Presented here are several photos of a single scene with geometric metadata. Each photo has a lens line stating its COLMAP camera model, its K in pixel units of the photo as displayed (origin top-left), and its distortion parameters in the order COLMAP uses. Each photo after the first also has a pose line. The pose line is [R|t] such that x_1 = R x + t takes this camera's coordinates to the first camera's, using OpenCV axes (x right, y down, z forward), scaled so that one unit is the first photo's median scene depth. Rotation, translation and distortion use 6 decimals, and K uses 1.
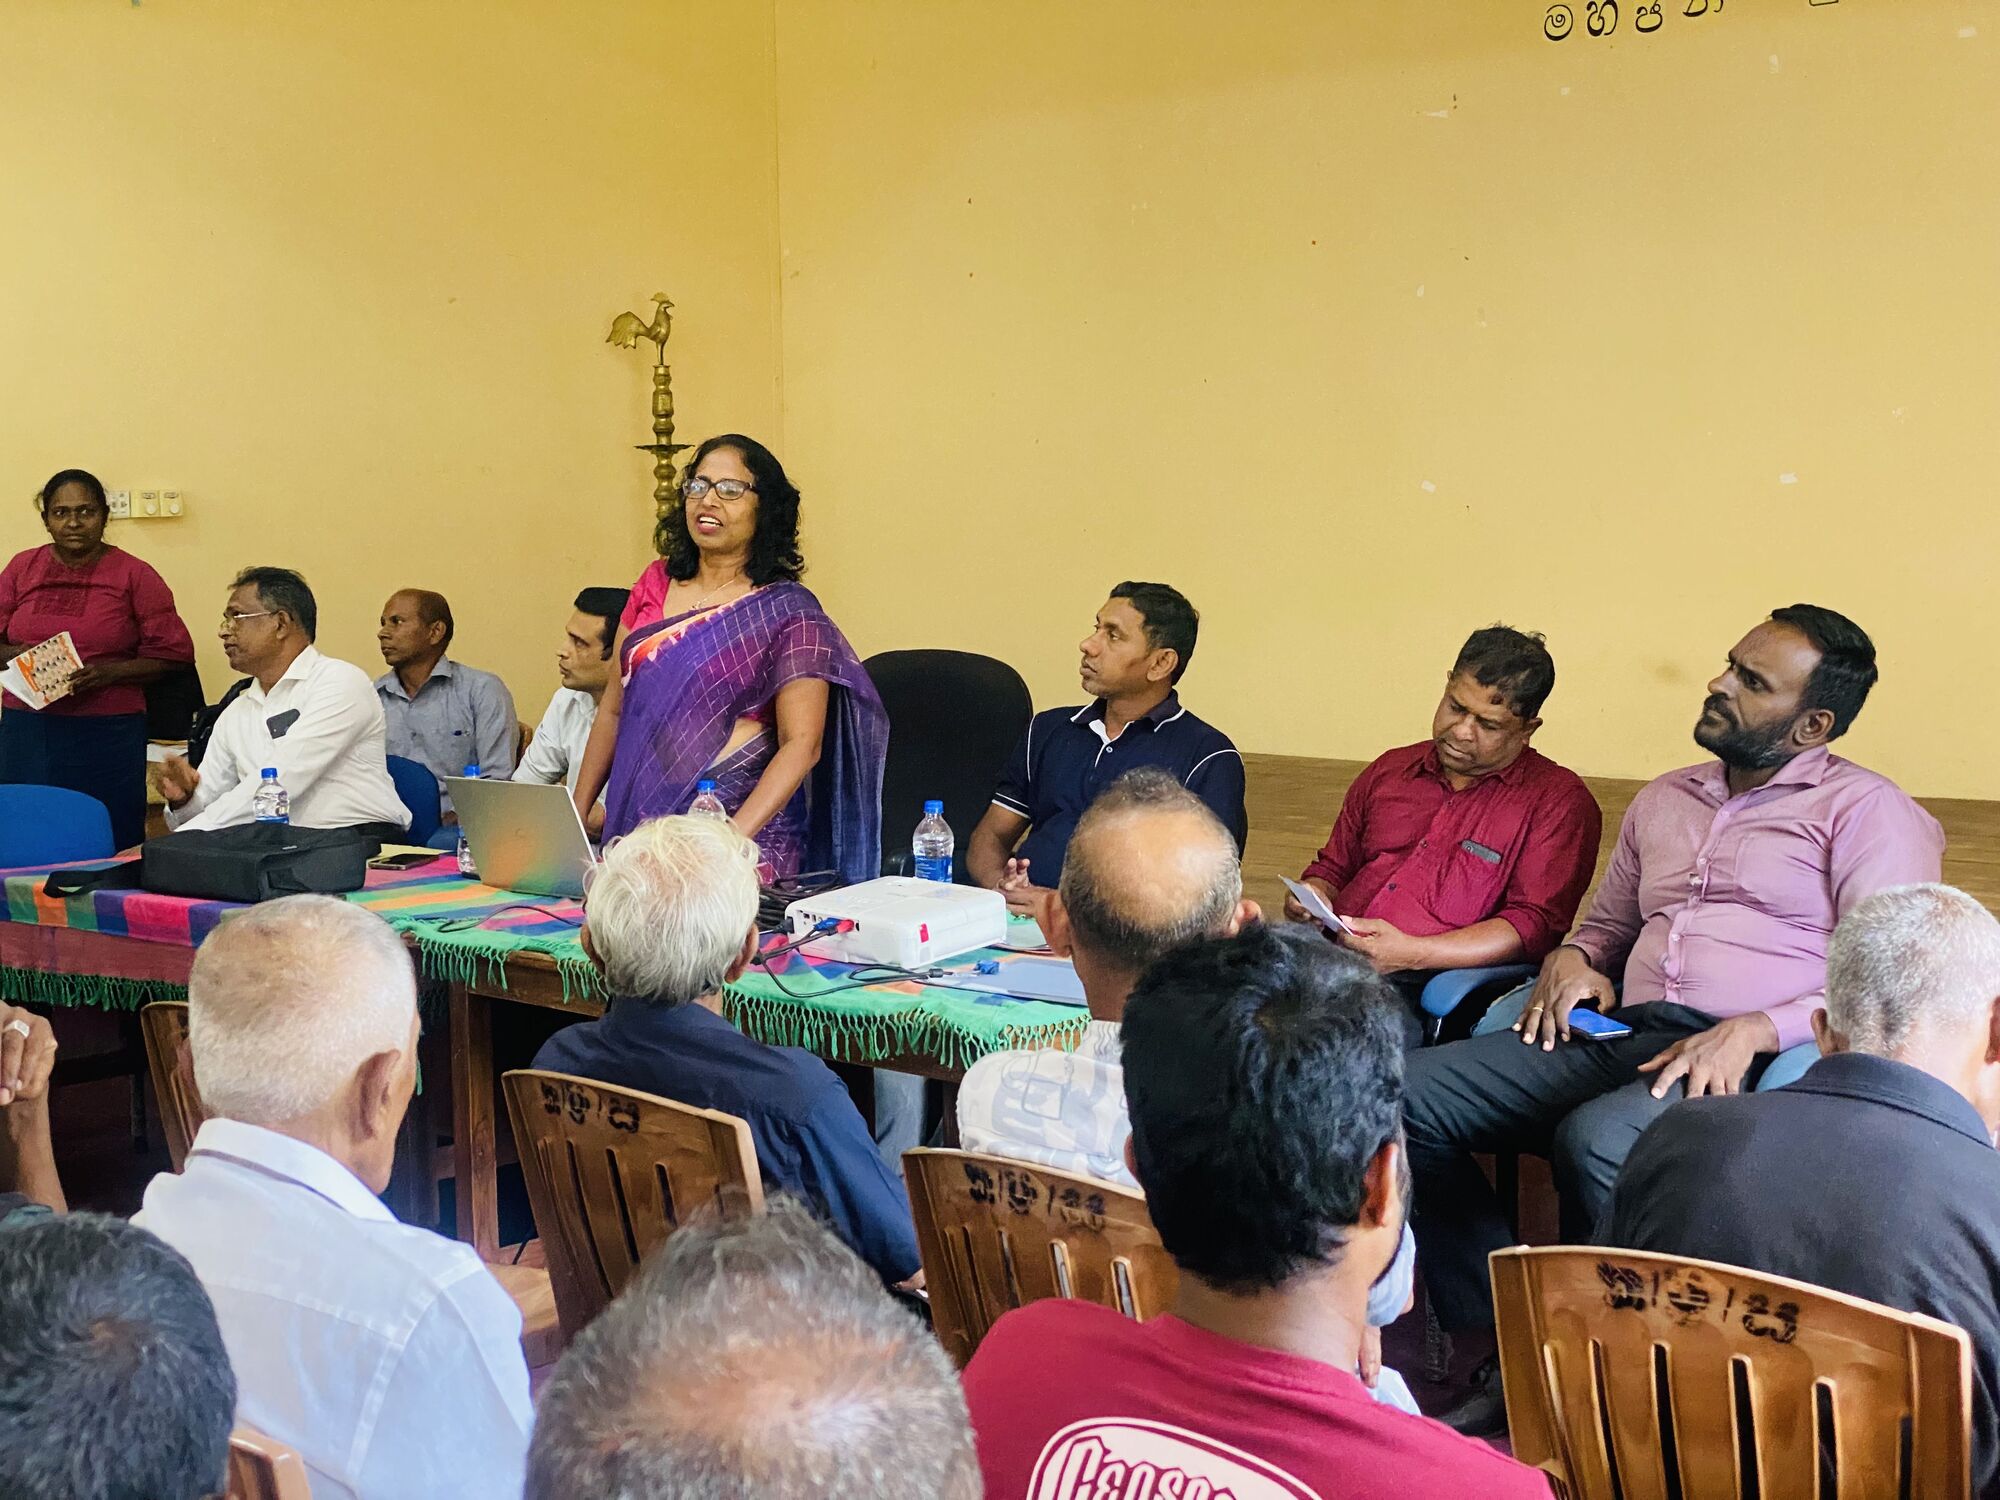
lens RADIAL K [[3028.3, 0, 989.3], [0, 3028.3, 740.1], [0, 0, 1]] dist [0.121132, 0.000000]
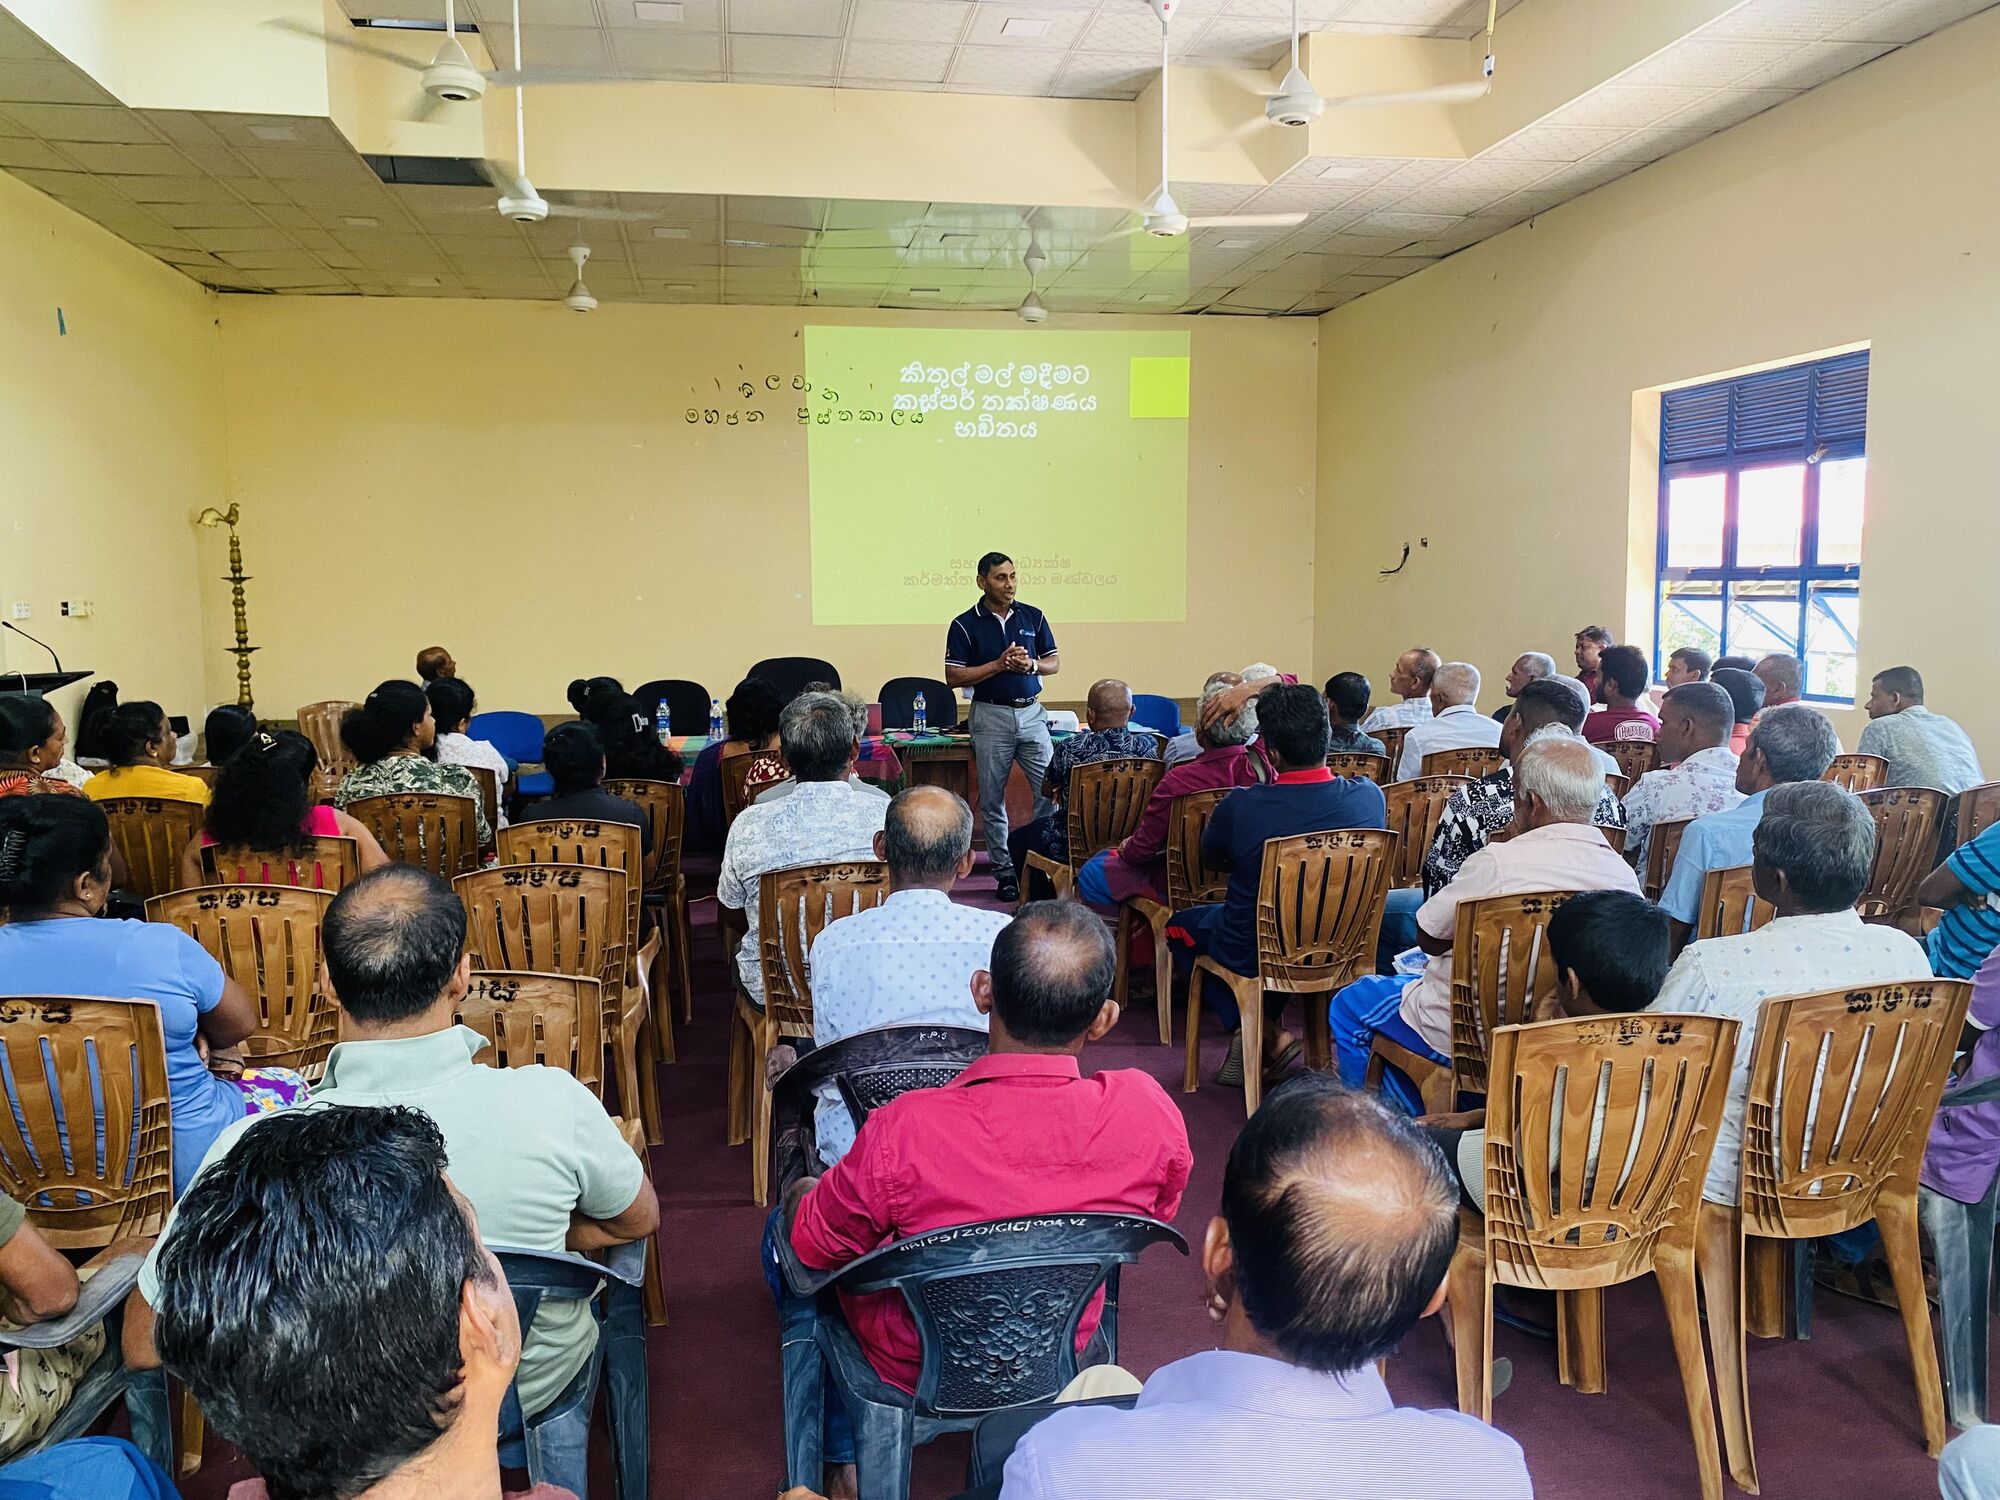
lens RADIAL K [[1546.9, 0, 992.7], [0, 1546.9, 751.9], [0, 0, 1]] dist [0.057498, -0.050047]
pose [[0.592422, -0.088265, 0.800778, -0.634960], [0.080731, 0.995481, 0.050000, 0.003503], [-0.801572, 0.035026, 0.596871, 0.015981]]
